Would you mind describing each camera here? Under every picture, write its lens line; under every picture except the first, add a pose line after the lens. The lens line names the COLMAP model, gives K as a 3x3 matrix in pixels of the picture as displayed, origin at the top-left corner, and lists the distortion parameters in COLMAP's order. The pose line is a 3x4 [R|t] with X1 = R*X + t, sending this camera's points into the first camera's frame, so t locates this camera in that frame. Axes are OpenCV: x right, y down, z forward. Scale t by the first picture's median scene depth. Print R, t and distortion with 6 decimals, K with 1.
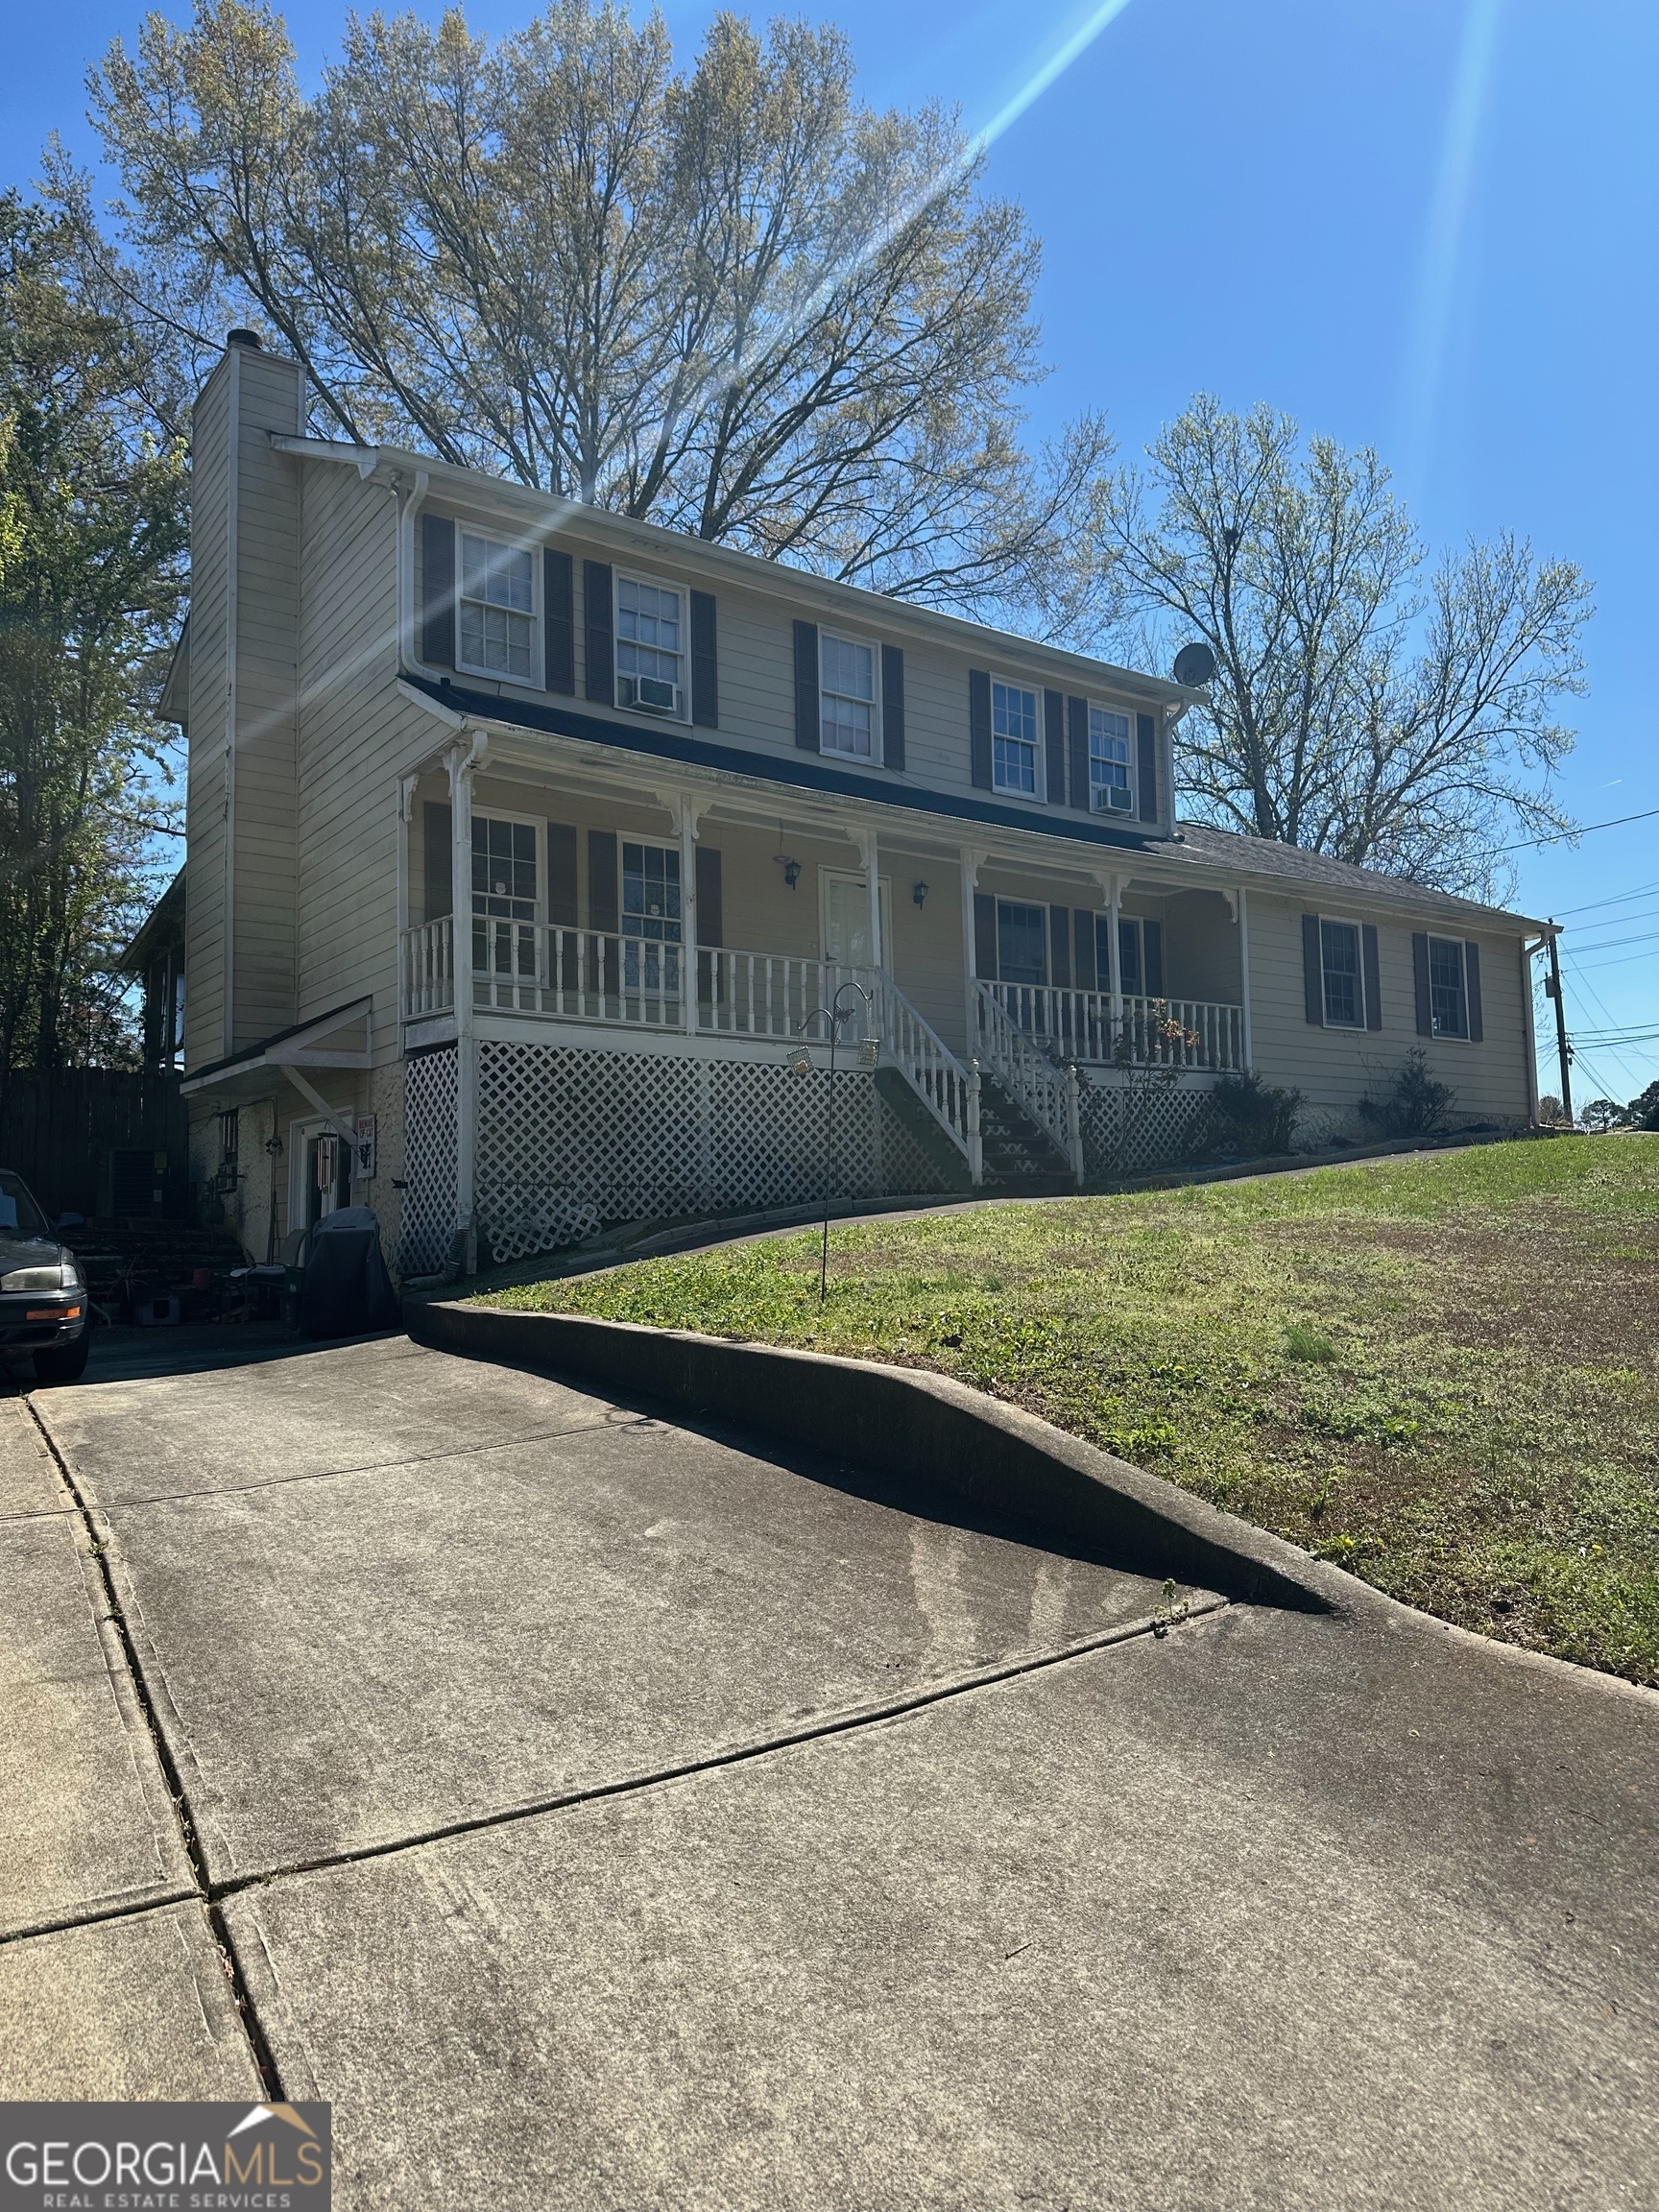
lens RADIAL K [[1551.5, 0, 830.7], [0, 1551.5, 1120.7], [0, 0, 1]] dist [0.031408, -0.002218]
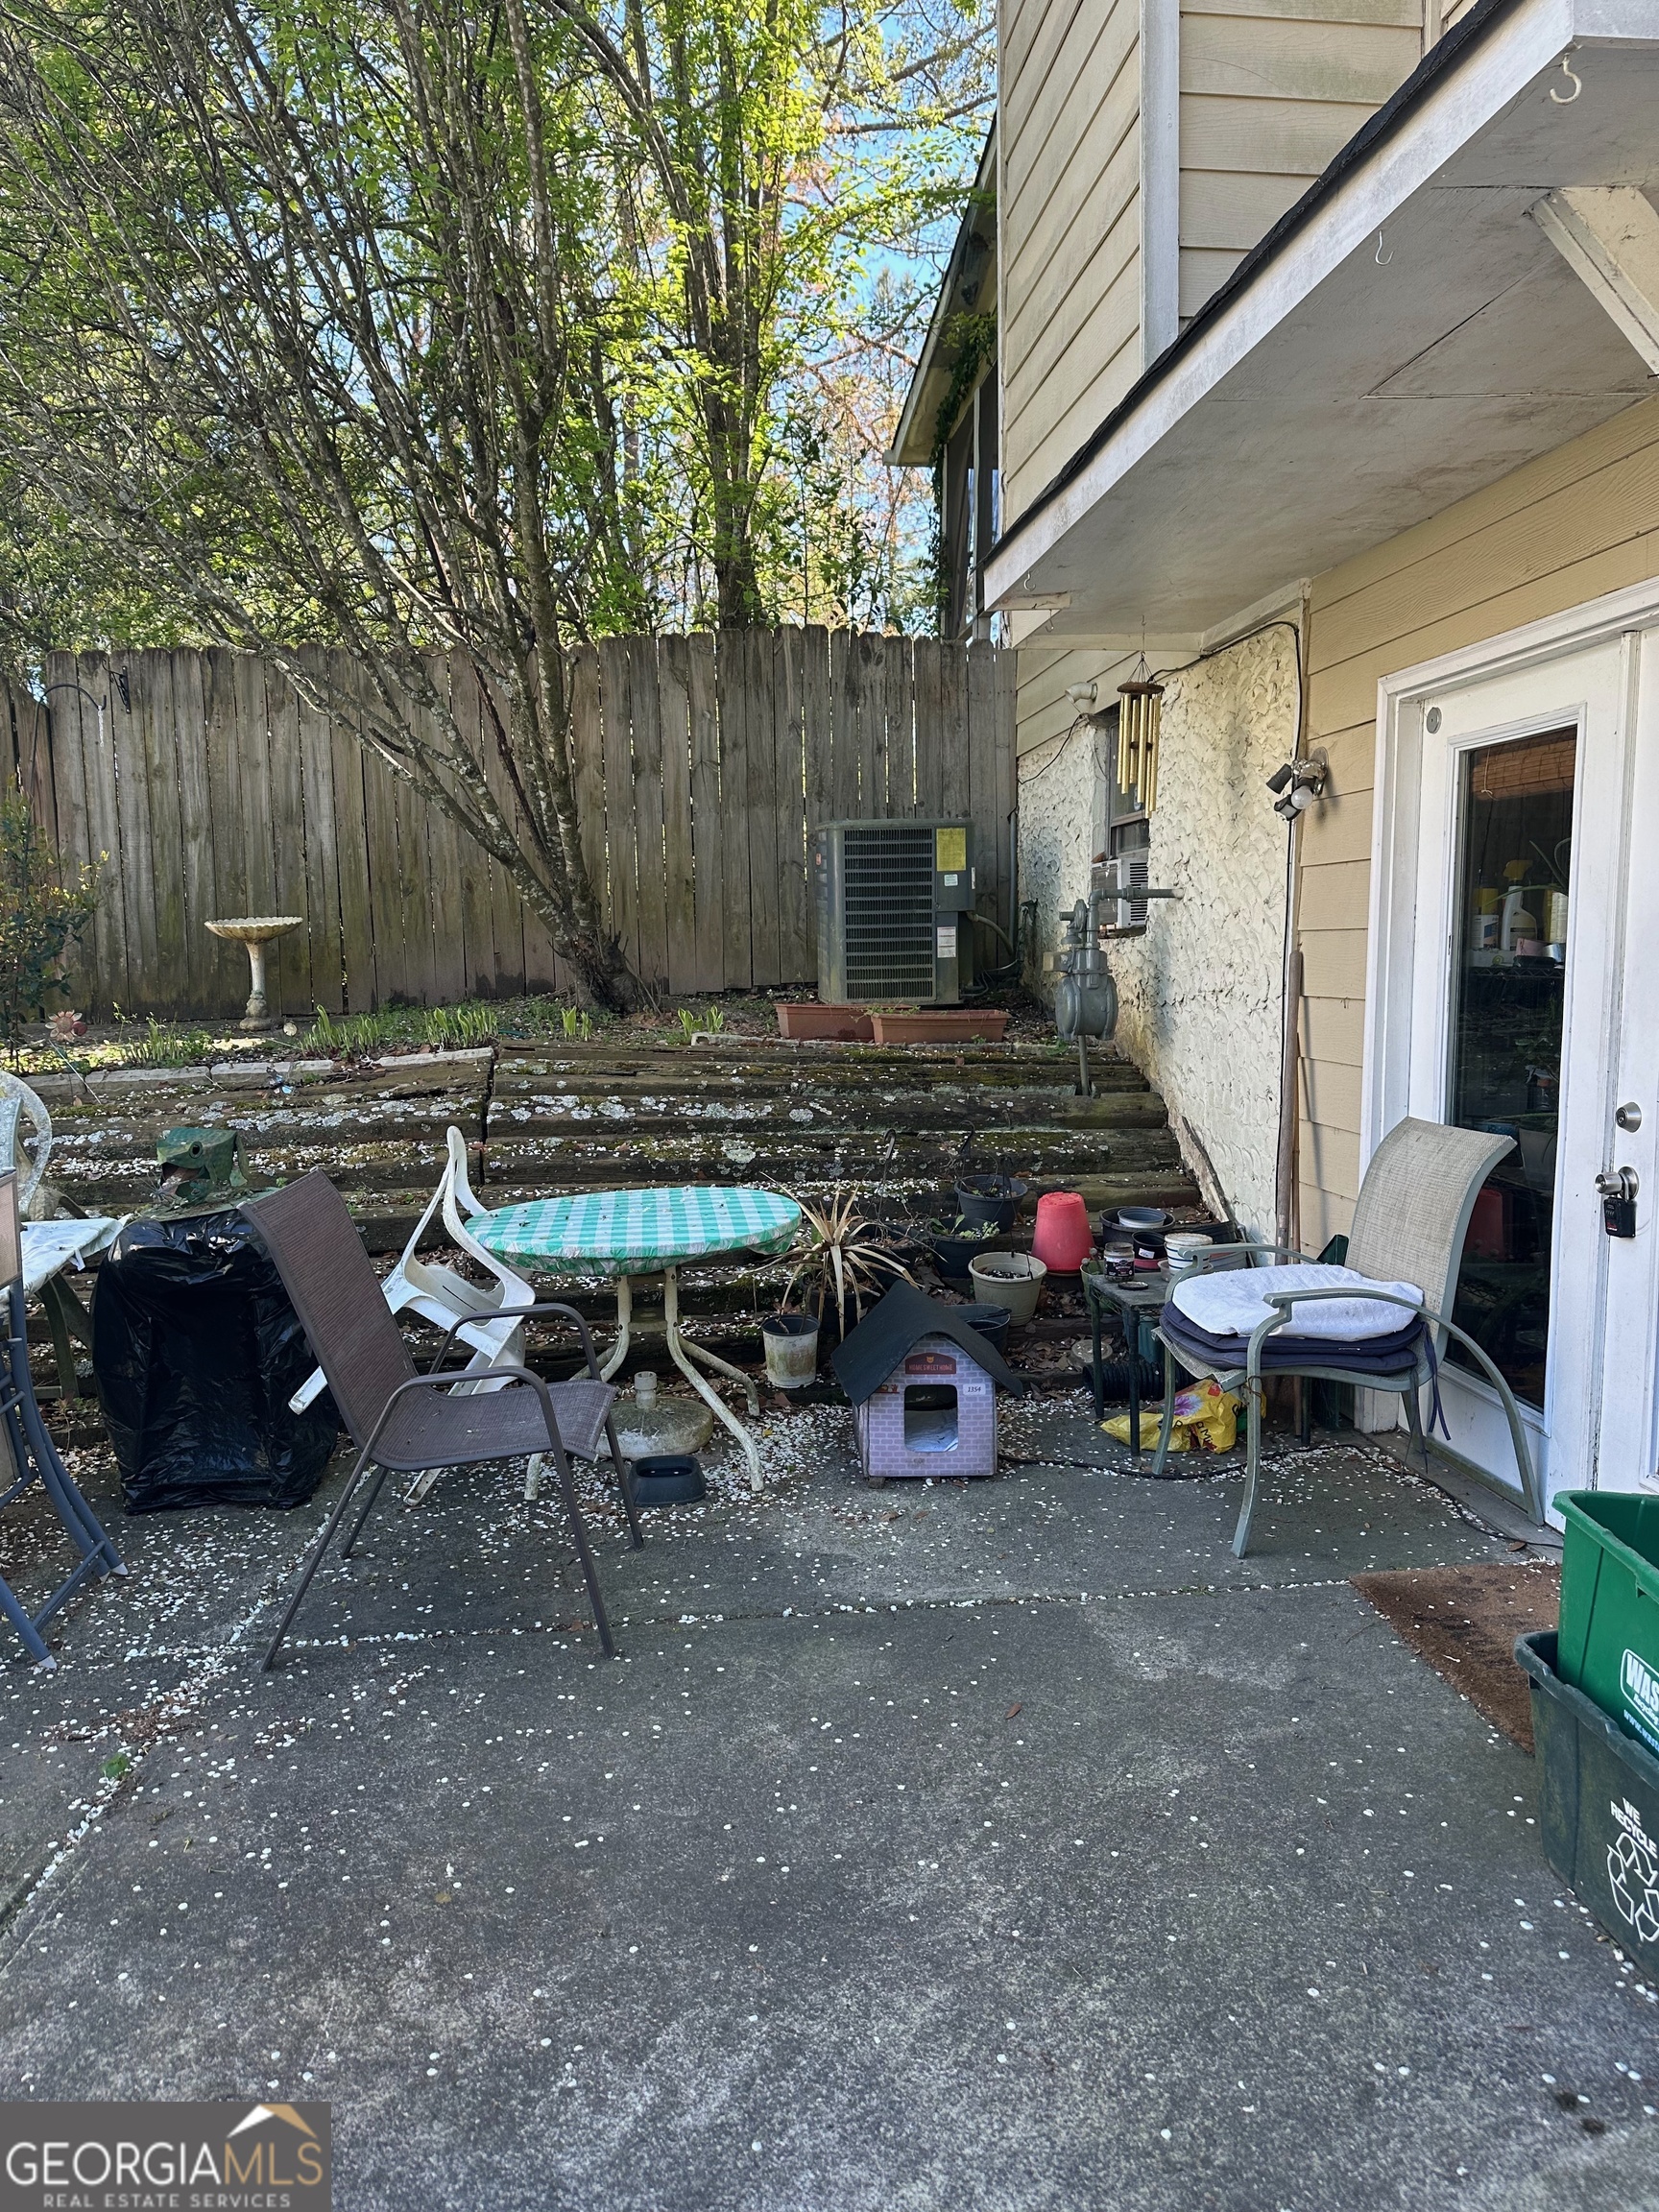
lens RADIAL K [[1551.5, 0, 828.9], [0, 1551.5, 1112.6], [0, 0, 1]] dist [0.031408, -0.002218]
pose [[0.872876, 0.056153, -0.484701, -0.281846], [0.040326, 0.981656, 0.186348, 0.017241], [0.486274, -0.182205, 0.854599, 0.684488]]
